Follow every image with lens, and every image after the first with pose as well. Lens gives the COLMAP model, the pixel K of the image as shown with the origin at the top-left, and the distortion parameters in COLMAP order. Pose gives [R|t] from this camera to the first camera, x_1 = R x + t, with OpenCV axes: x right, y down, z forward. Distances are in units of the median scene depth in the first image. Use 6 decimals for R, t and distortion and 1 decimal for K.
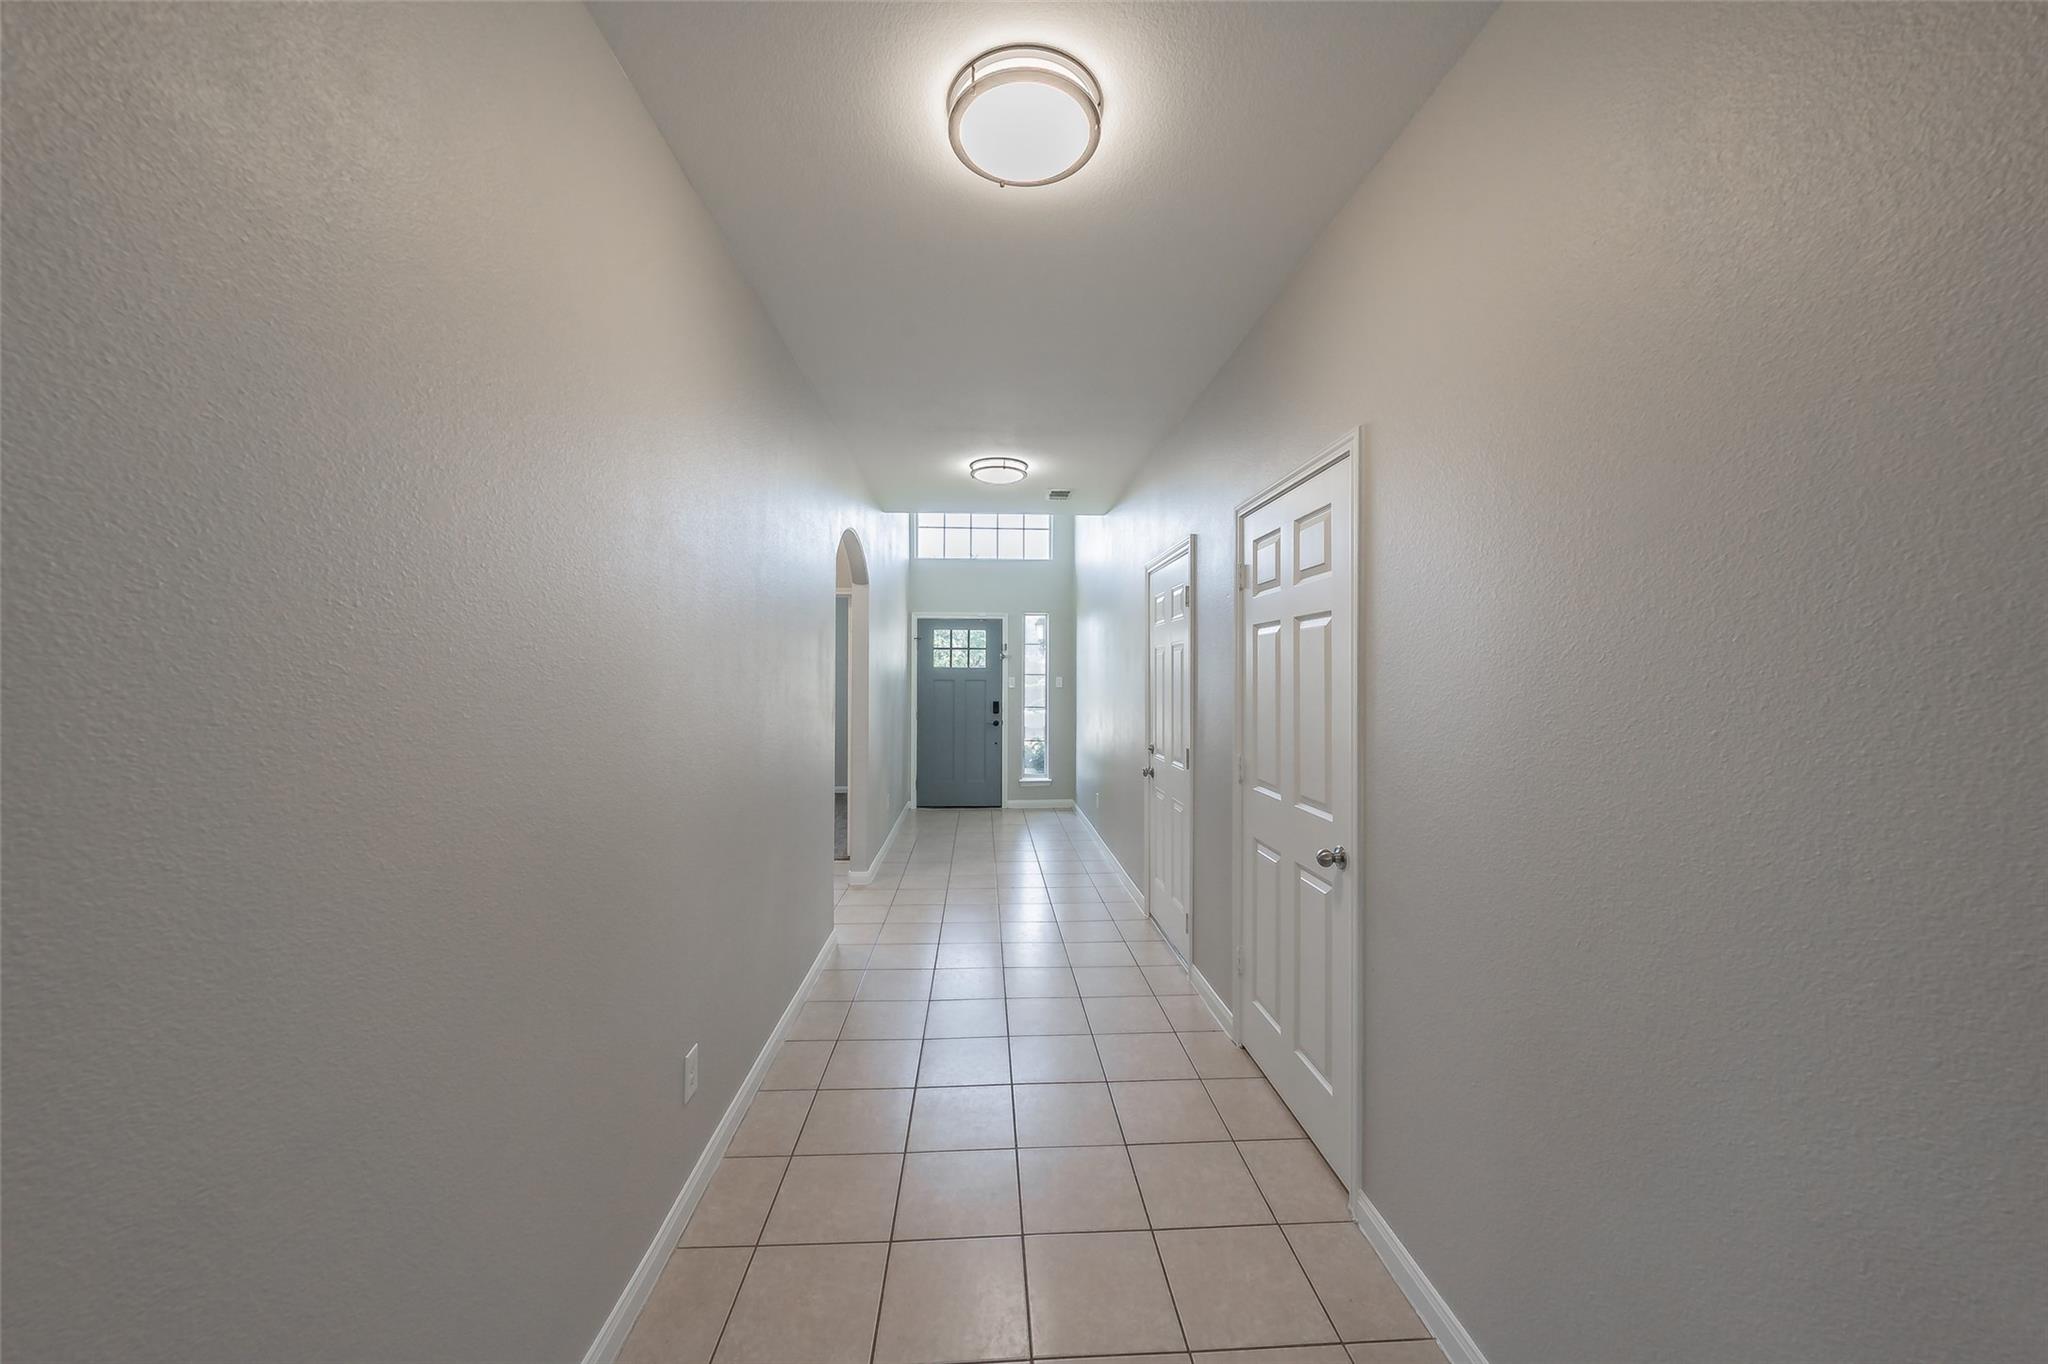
lens RADIAL K [[714.5, 0, 1022.7], [0, 714.5, 675.2], [0, 0, 1]] dist [0.006885, -0.000052]
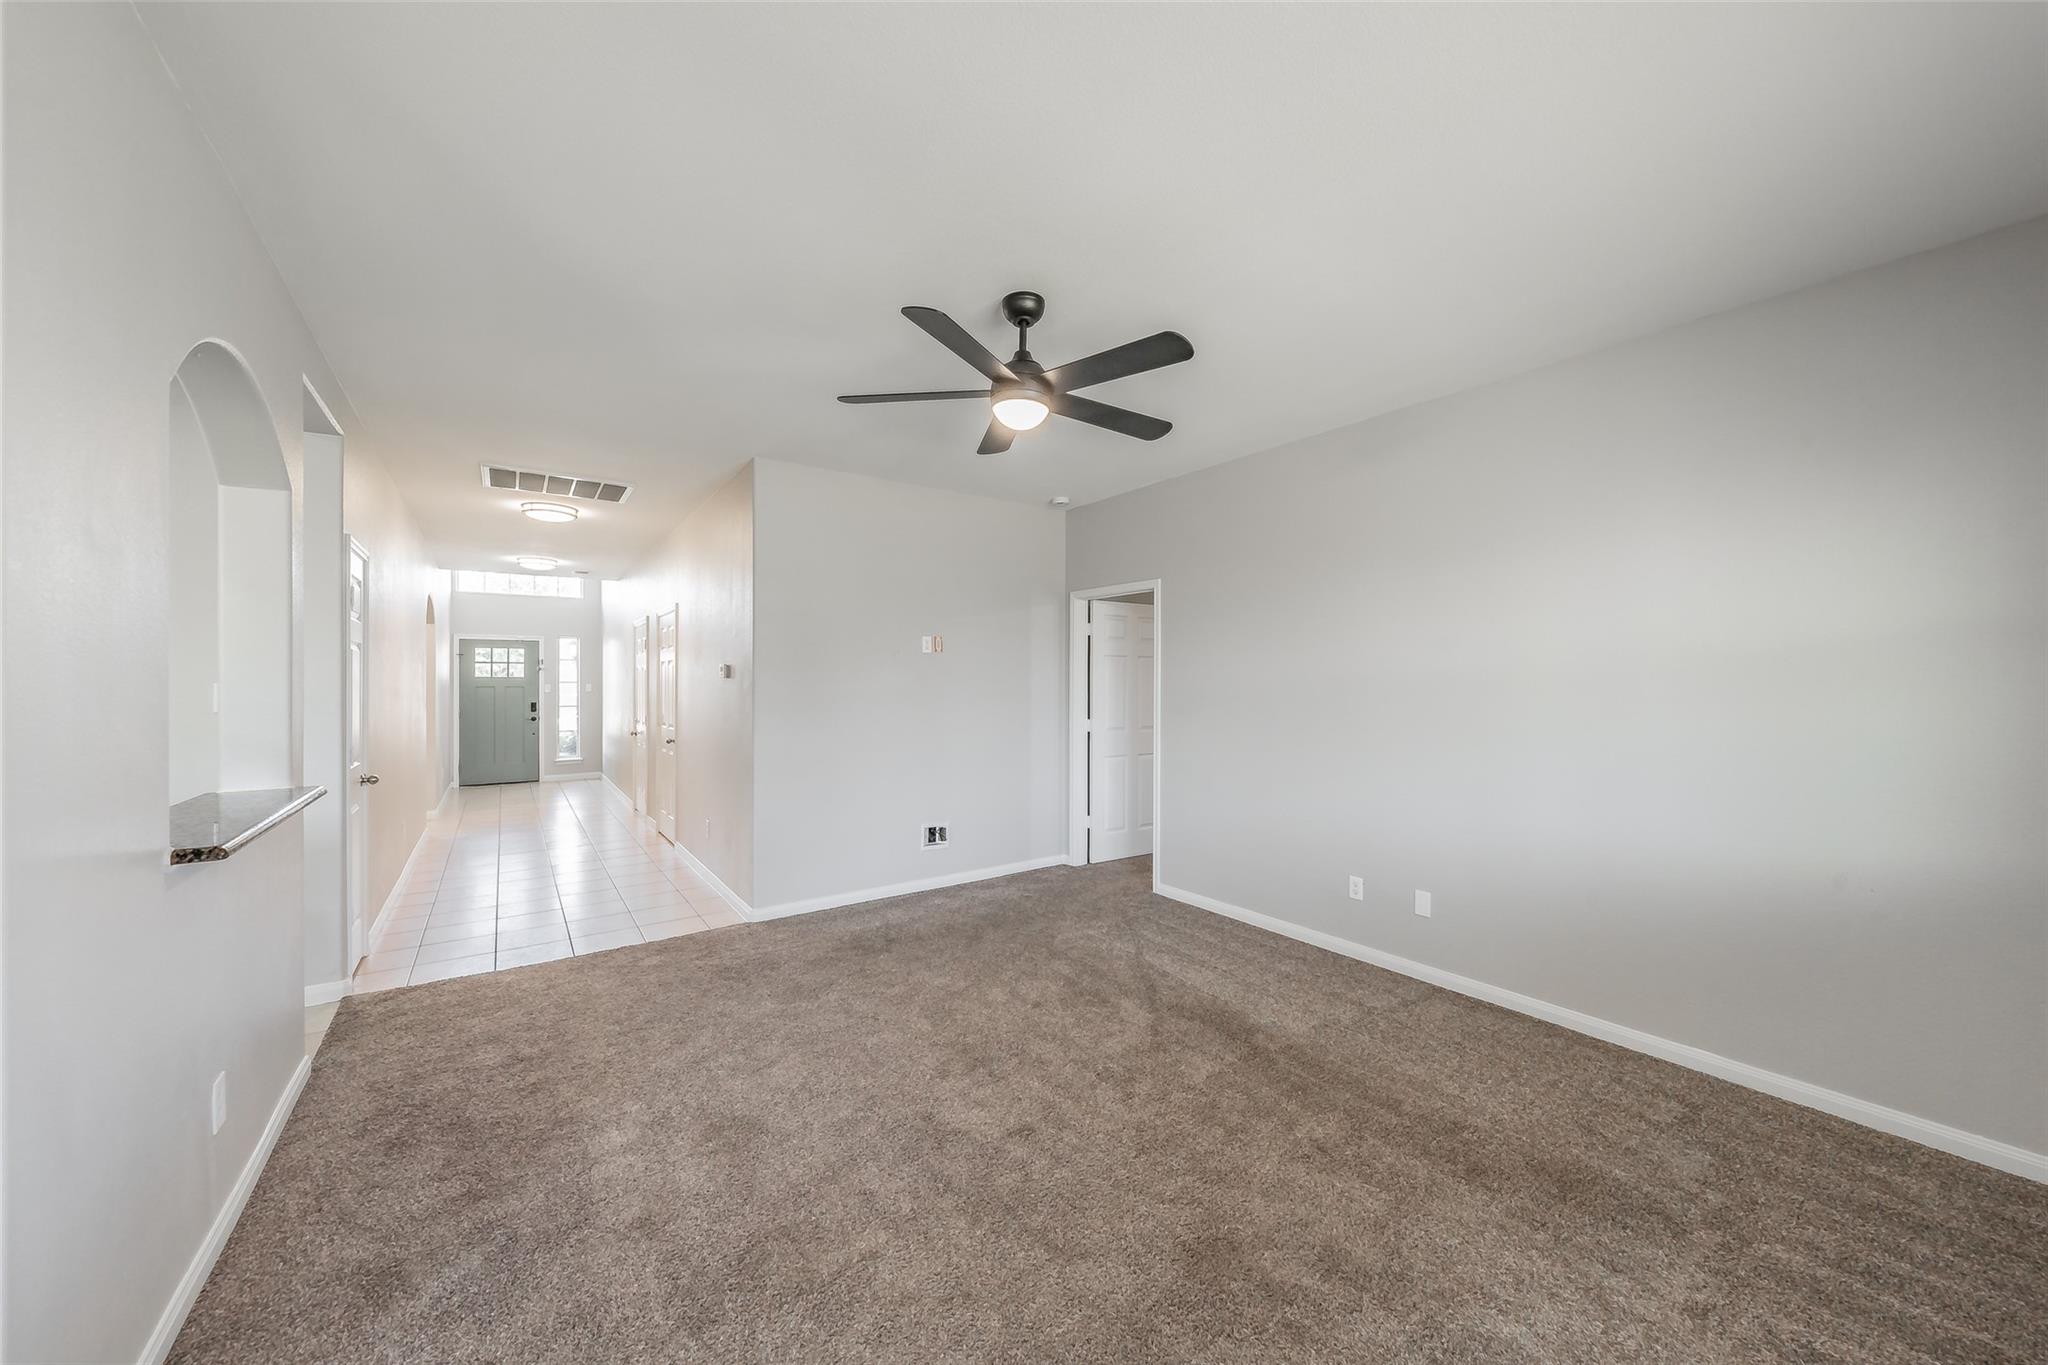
lens RADIAL K [[751.2, 0, 1036.4], [0, 751.2, 683.6], [0, 0, 1]] dist [0.001066, 0.000036]
pose [[0.847360, -0.005001, 0.530995, 0.013252], [0.004454, 0.999987, 0.002310, 0.002329], [-0.531000, 0.000408, 0.847372, -0.690350]]
